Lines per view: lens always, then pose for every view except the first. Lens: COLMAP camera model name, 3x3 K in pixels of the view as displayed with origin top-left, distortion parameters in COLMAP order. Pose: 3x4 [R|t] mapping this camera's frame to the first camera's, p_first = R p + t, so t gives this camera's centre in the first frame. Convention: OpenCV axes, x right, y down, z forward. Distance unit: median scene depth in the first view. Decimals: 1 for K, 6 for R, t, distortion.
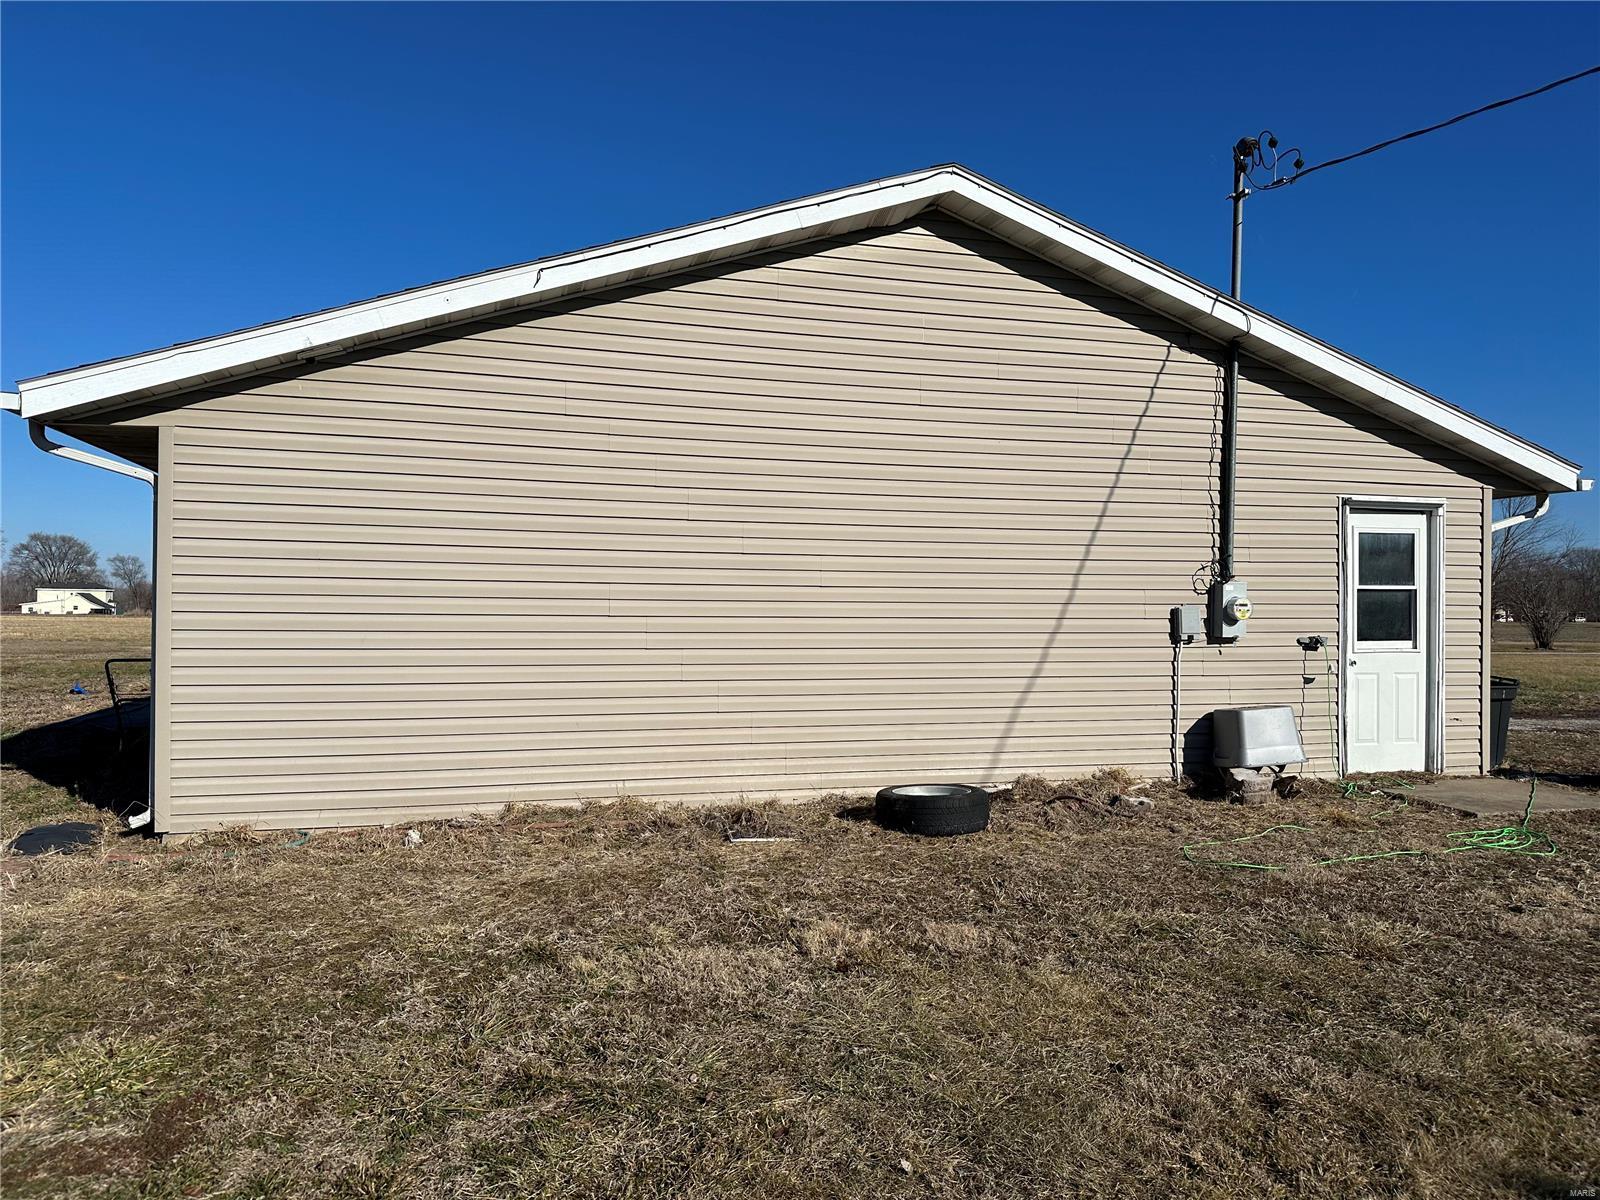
lens RADIAL K [[1121.9, 0, 755.3], [0, 1121.9, 604.1], [0, 0, 1]] dist [0.023735, -0.026721]
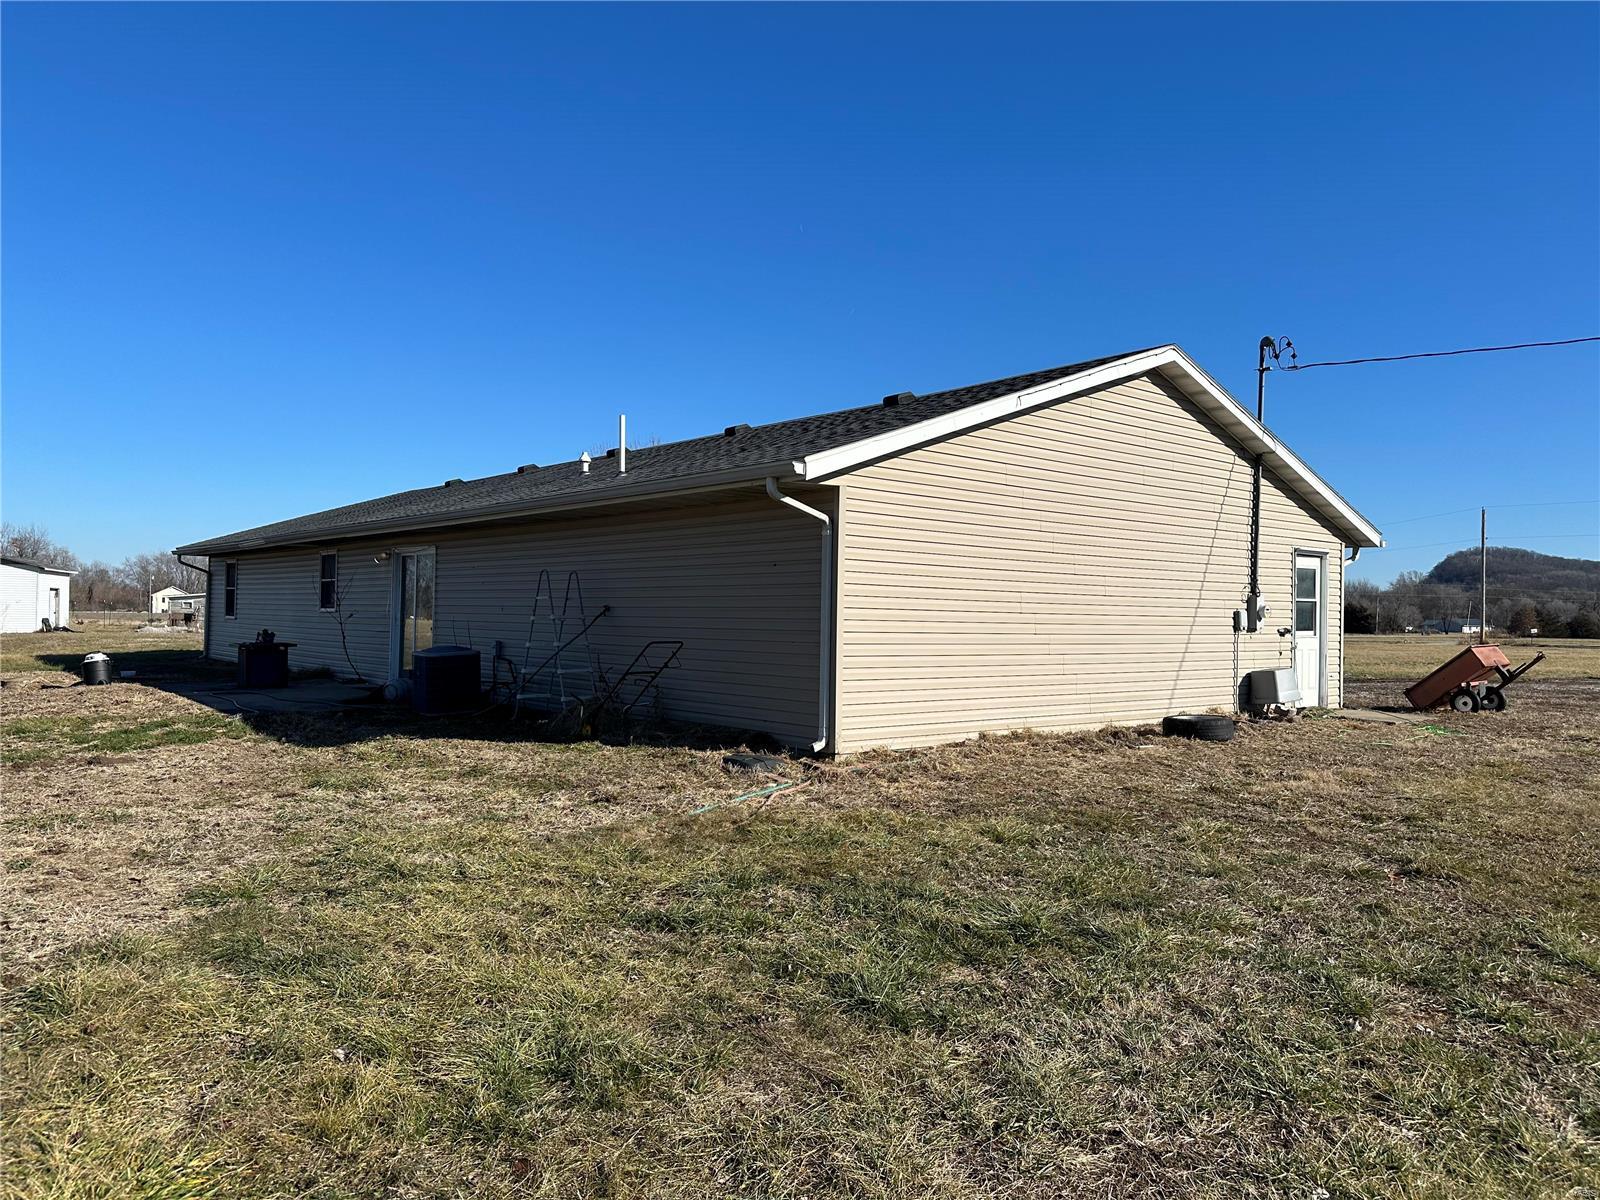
lens RADIAL K [[1121.9, 0, 798.2], [0, 1121.9, 597.3], [0, 0, 1]] dist [0.023735, -0.026721]
pose [[0.912143, 0.016704, 0.409531, -0.916039], [-0.018007, 0.999838, -0.000676, -0.003954], [-0.409476, -0.006757, 0.912296, -0.272153]]
